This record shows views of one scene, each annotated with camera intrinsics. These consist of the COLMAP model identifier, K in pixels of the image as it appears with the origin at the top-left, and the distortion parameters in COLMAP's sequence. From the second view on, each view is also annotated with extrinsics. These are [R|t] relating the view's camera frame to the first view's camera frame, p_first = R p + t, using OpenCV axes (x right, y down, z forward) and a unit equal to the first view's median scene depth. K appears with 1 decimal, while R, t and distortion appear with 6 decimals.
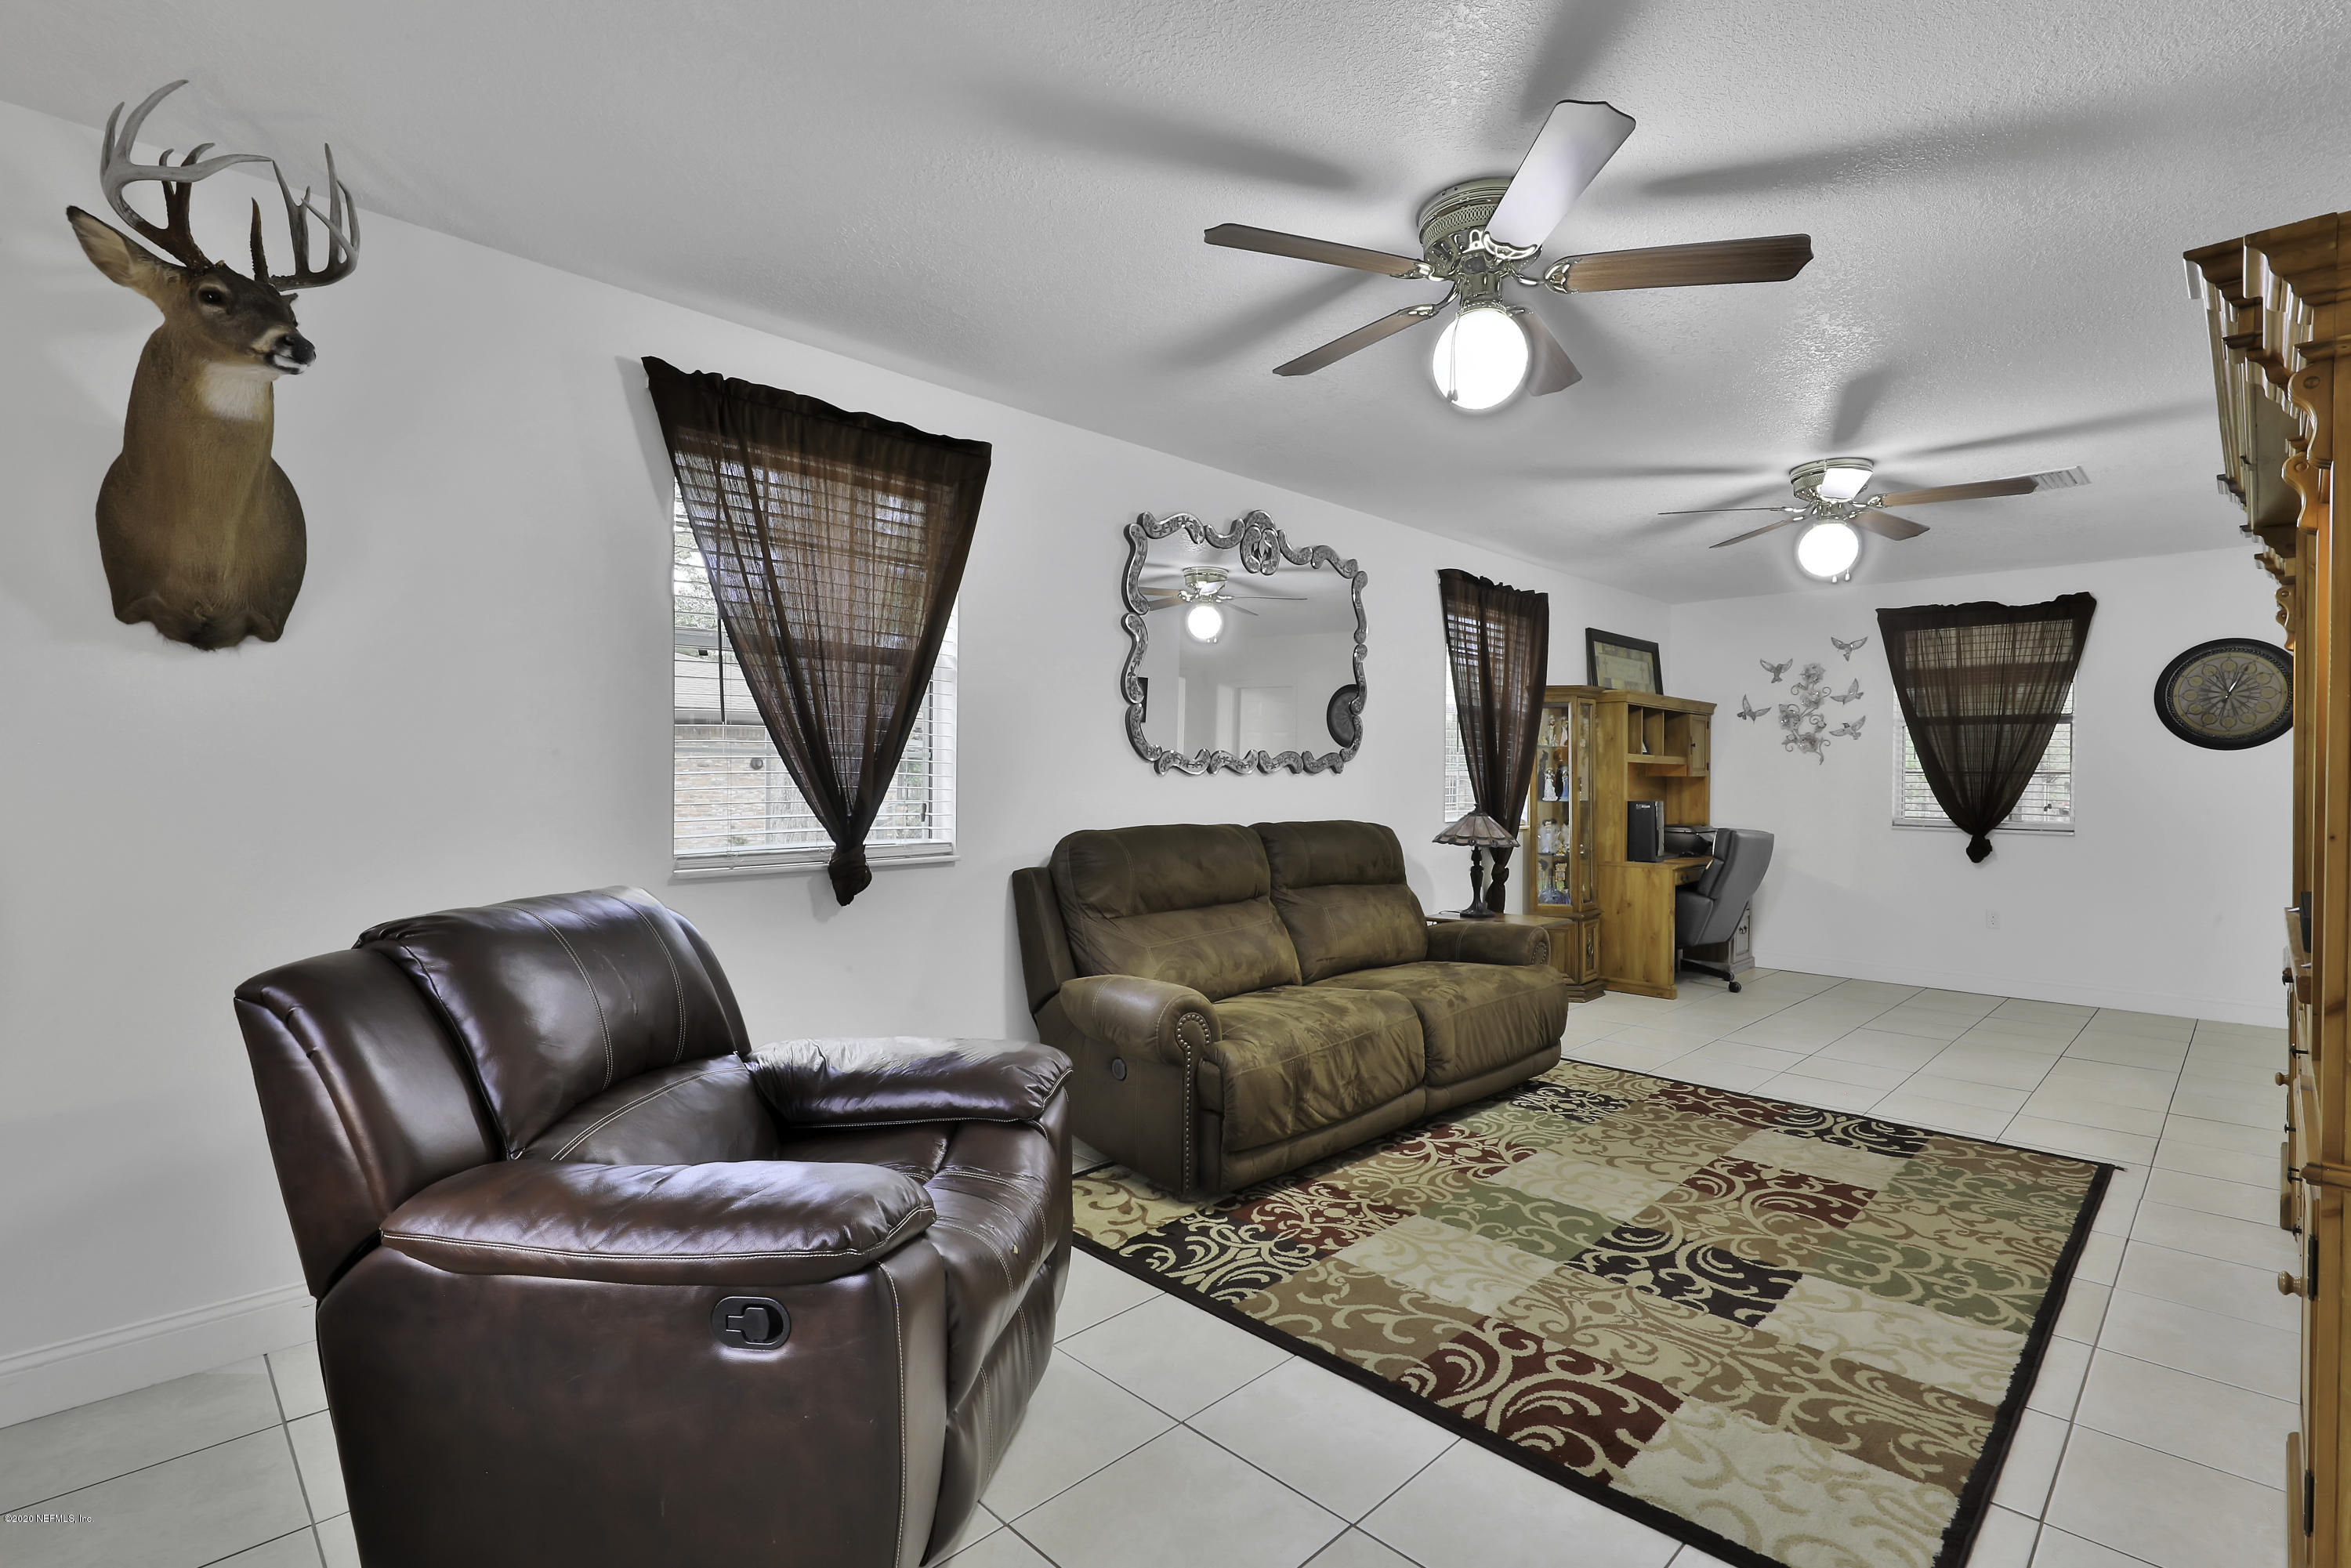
lens RADIAL K [[1077.8, 0, 1192.2], [0, 1077.8, 781.5], [0, 0, 1]] dist [-0.005136, 0.000360]
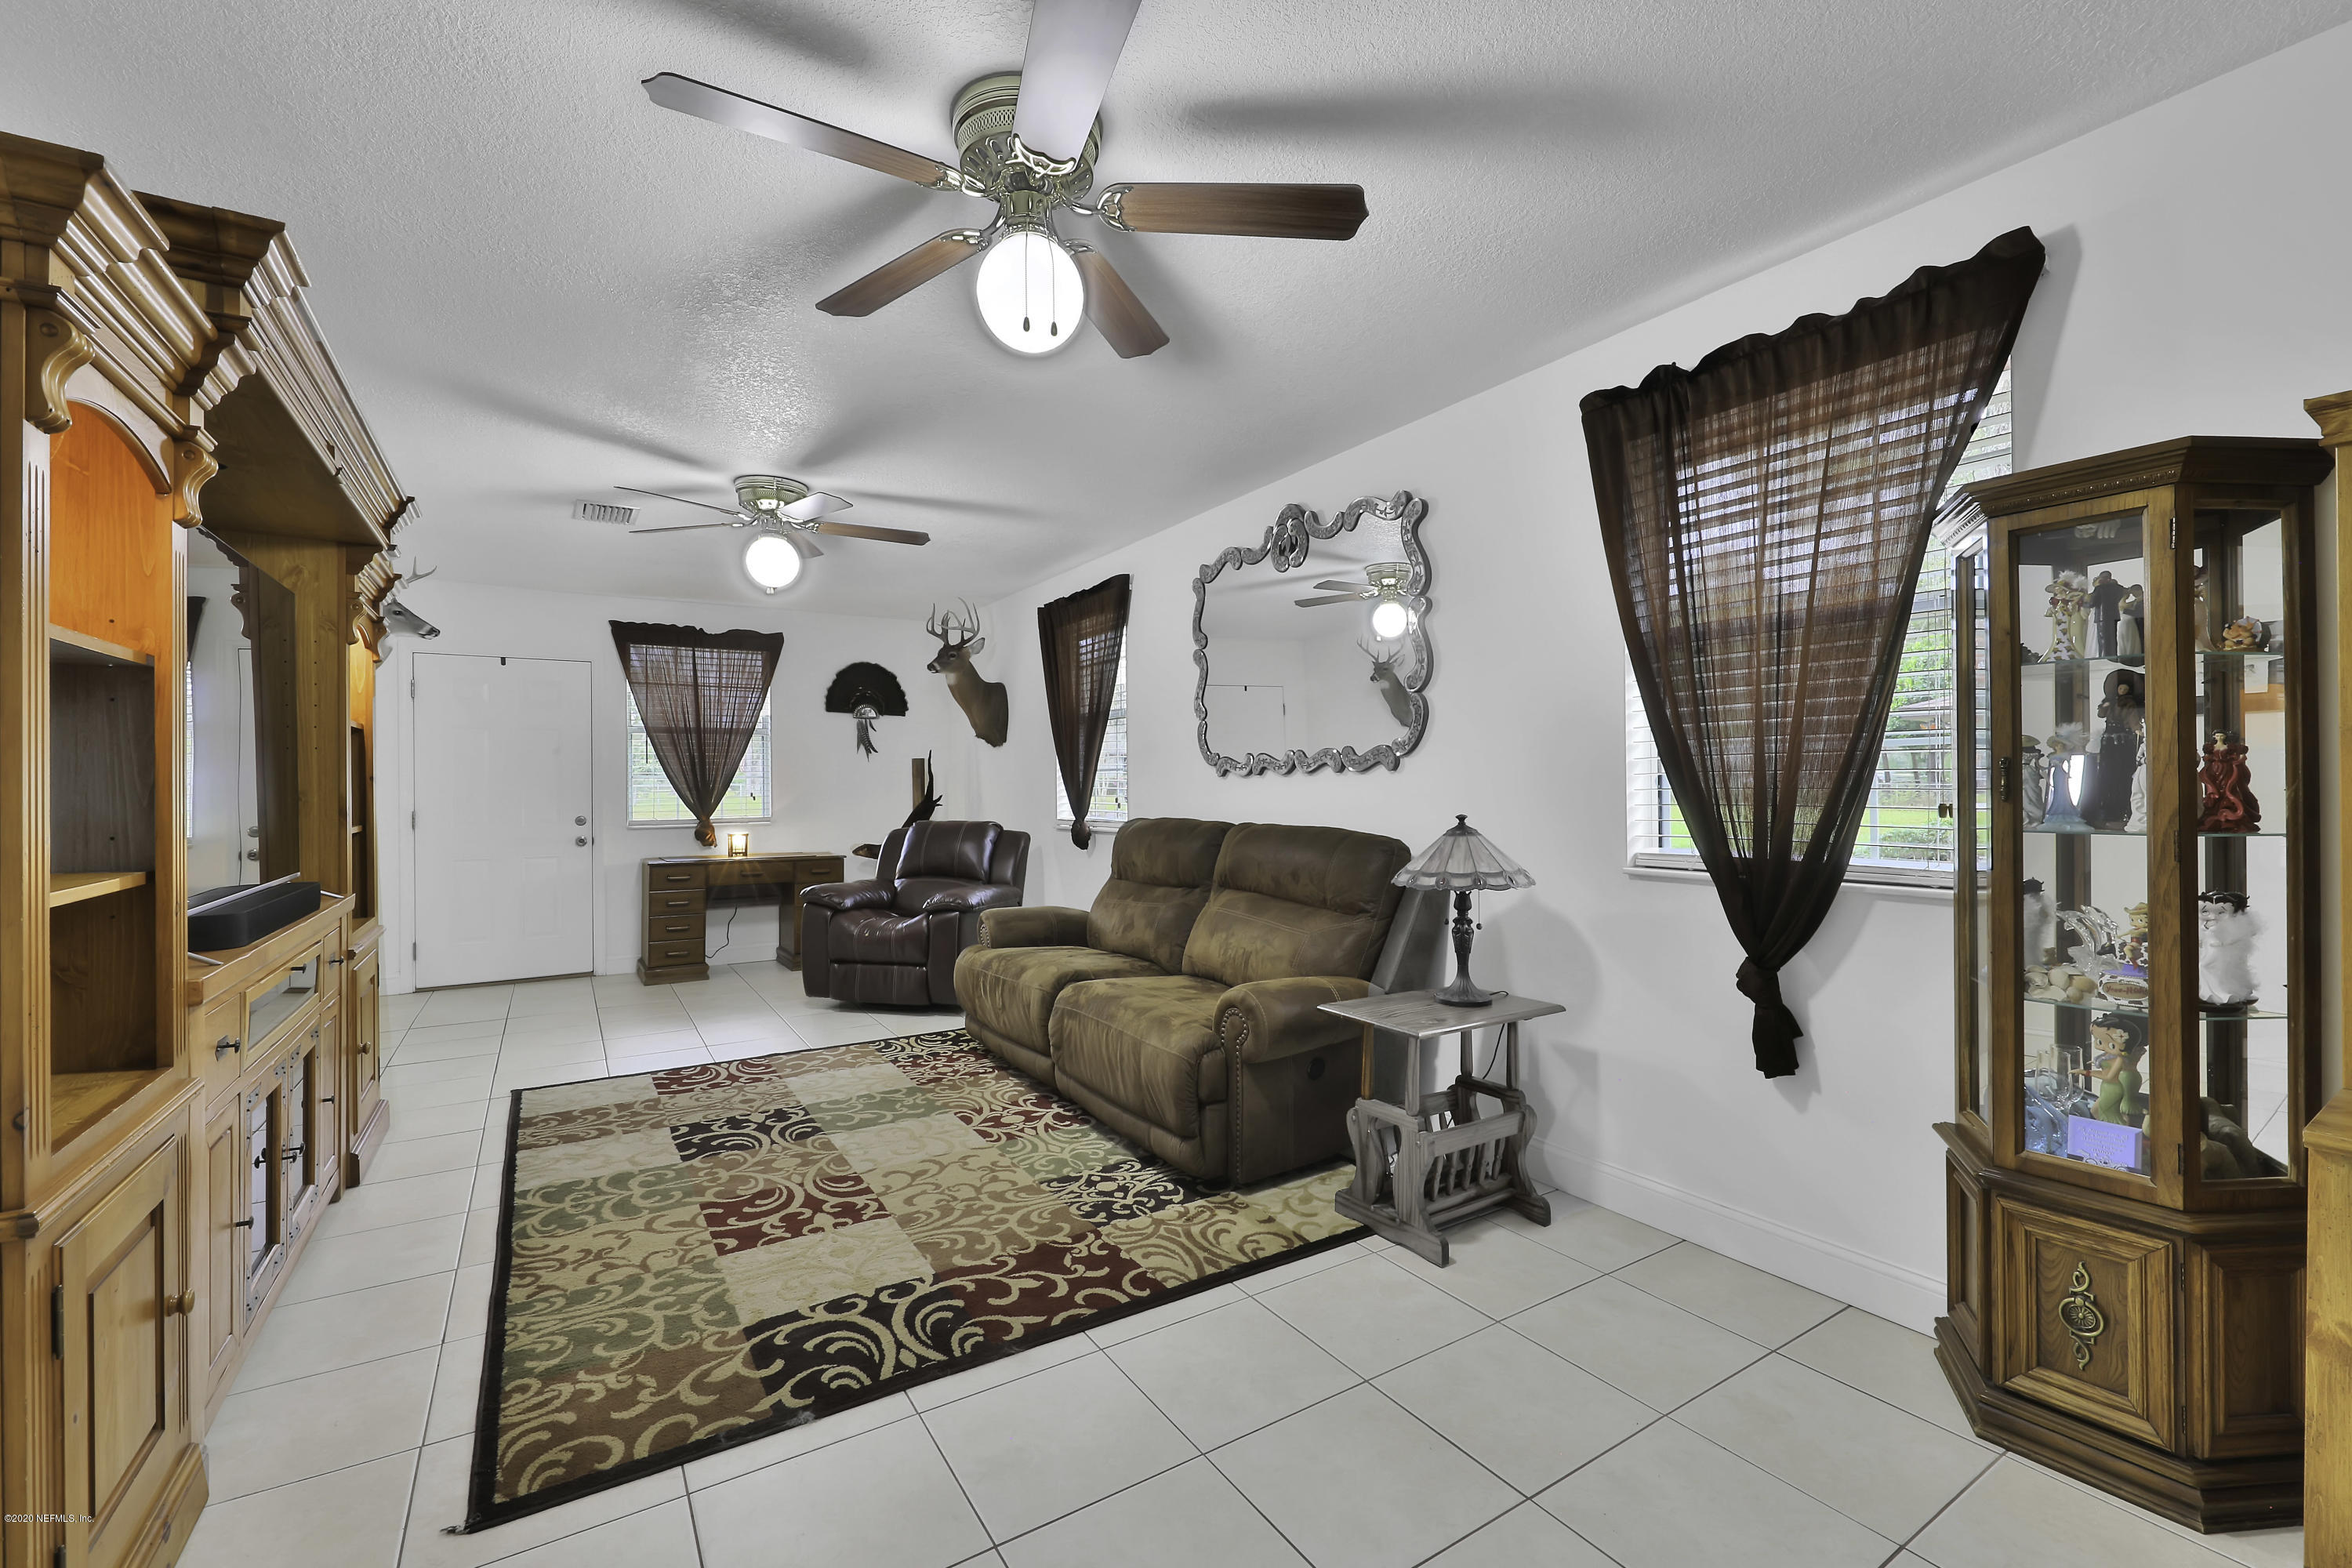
lens RADIAL K [[989.0, 0, 1191.3], [0, 989.0, 785.4], [0, 0, 1]] dist [0.001092, -0.000510]
pose [[-0.210474, -0.002201, -0.977597, 1.222805], [0.000161, 0.999997, -0.002287, 0.005115], [0.977600, -0.000639, -0.210473, 1.408803]]
